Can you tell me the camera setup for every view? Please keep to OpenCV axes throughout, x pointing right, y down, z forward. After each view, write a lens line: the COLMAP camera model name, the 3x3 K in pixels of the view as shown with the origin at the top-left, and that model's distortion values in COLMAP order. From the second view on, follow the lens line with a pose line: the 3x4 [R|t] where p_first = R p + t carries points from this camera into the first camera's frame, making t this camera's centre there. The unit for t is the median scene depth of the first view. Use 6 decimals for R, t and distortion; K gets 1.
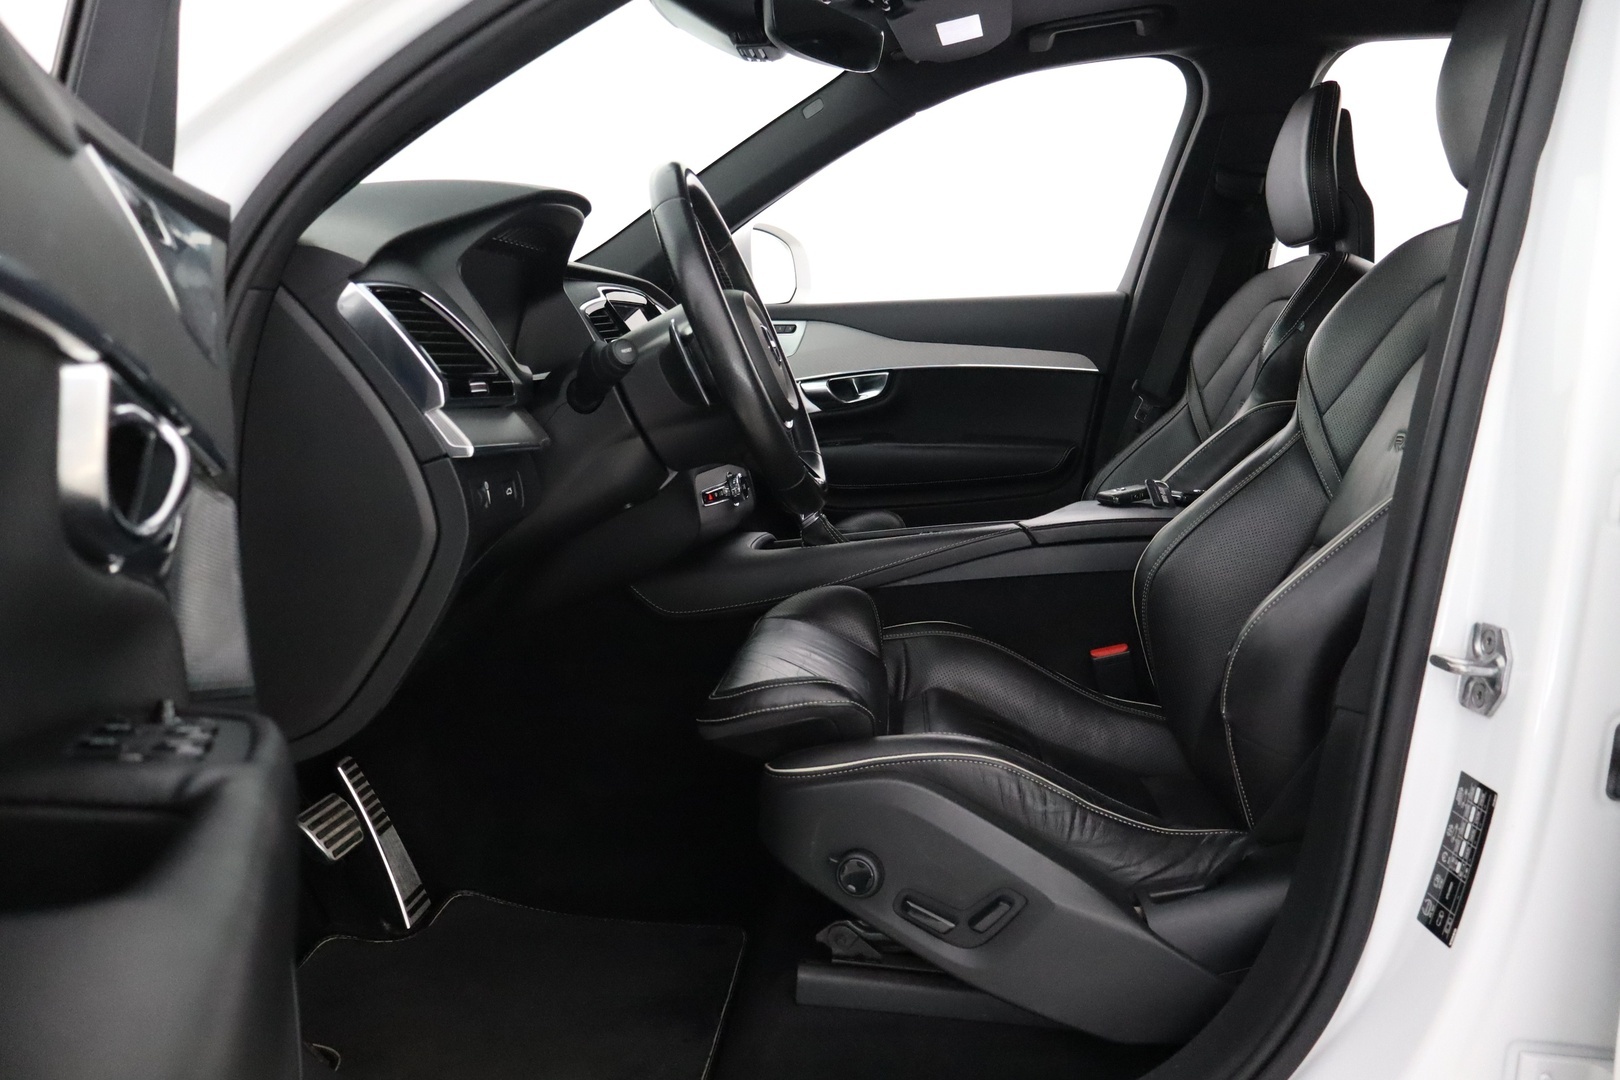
lens RADIAL K [[1372.6, 0, 812.6], [0, 1372.6, 549.4], [0, 0, 1]] dist [-0.015501, 0.025837]
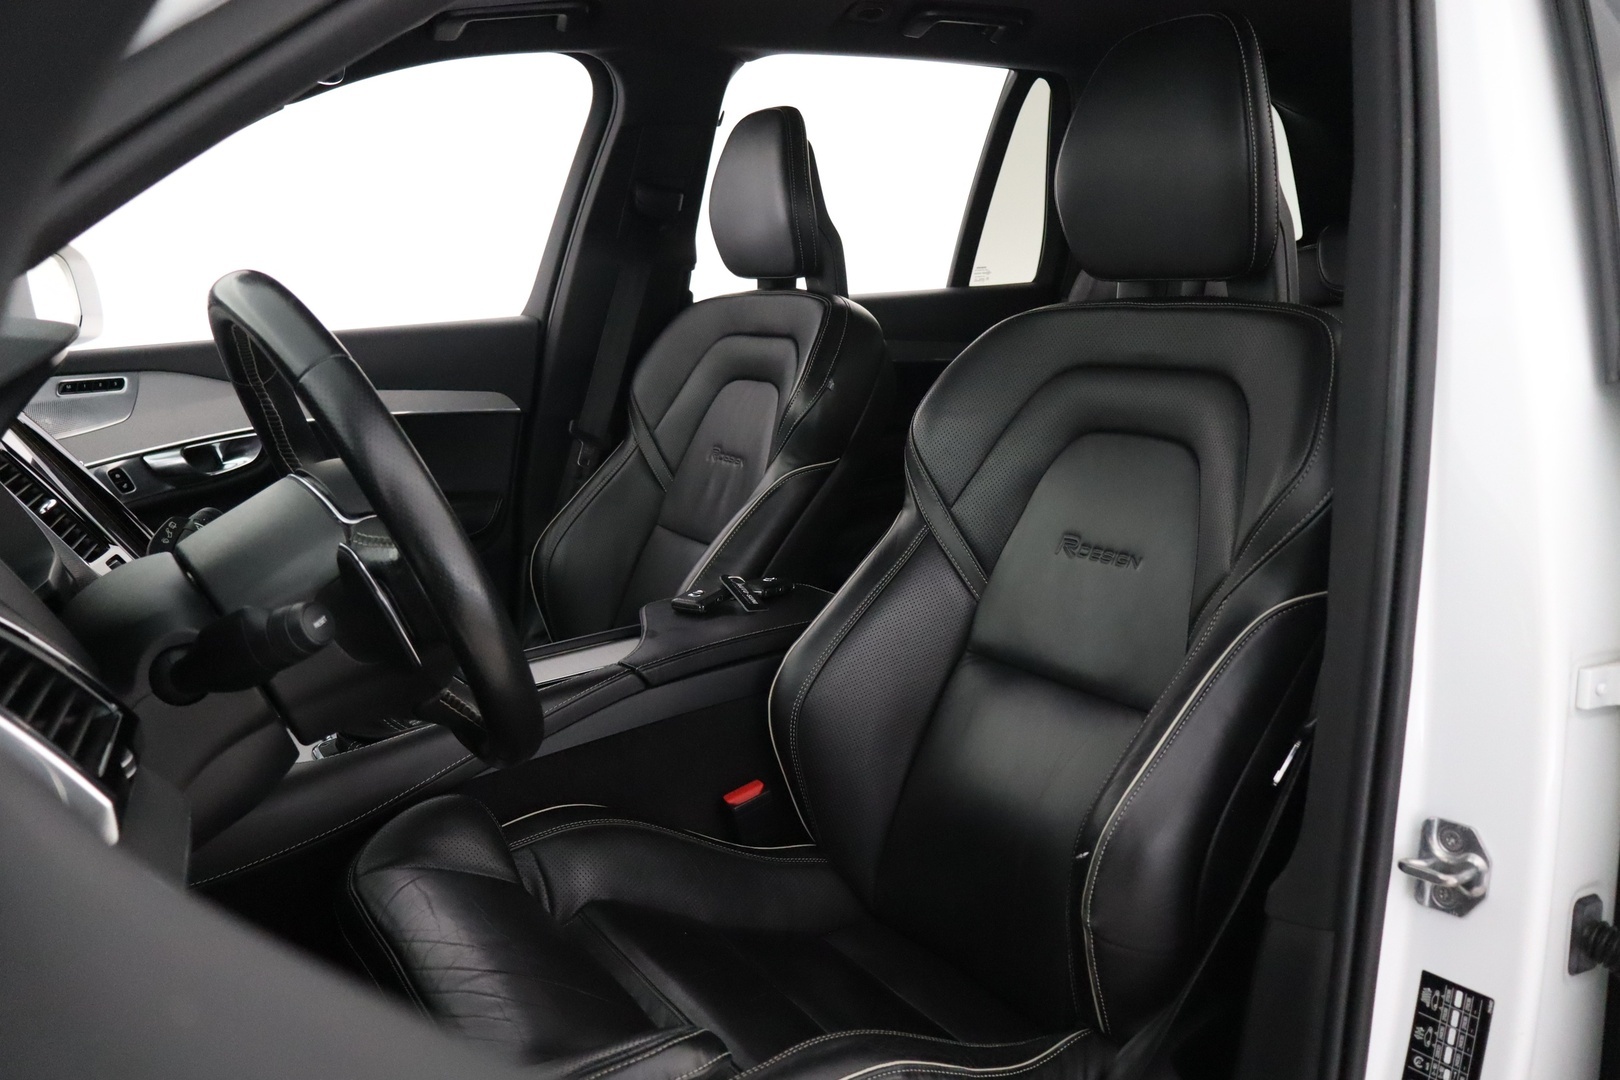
lens RADIAL K [[1372.6, 0, 814.1], [0, 1372.6, 527.2], [0, 0, 1]] dist [-0.015501, 0.025837]
pose [[0.809780, -0.128980, 0.572382, -0.156794], [0.105621, 0.991647, 0.074029, -0.108398], [-0.577149, 0.000508, 0.816639, 0.196494]]
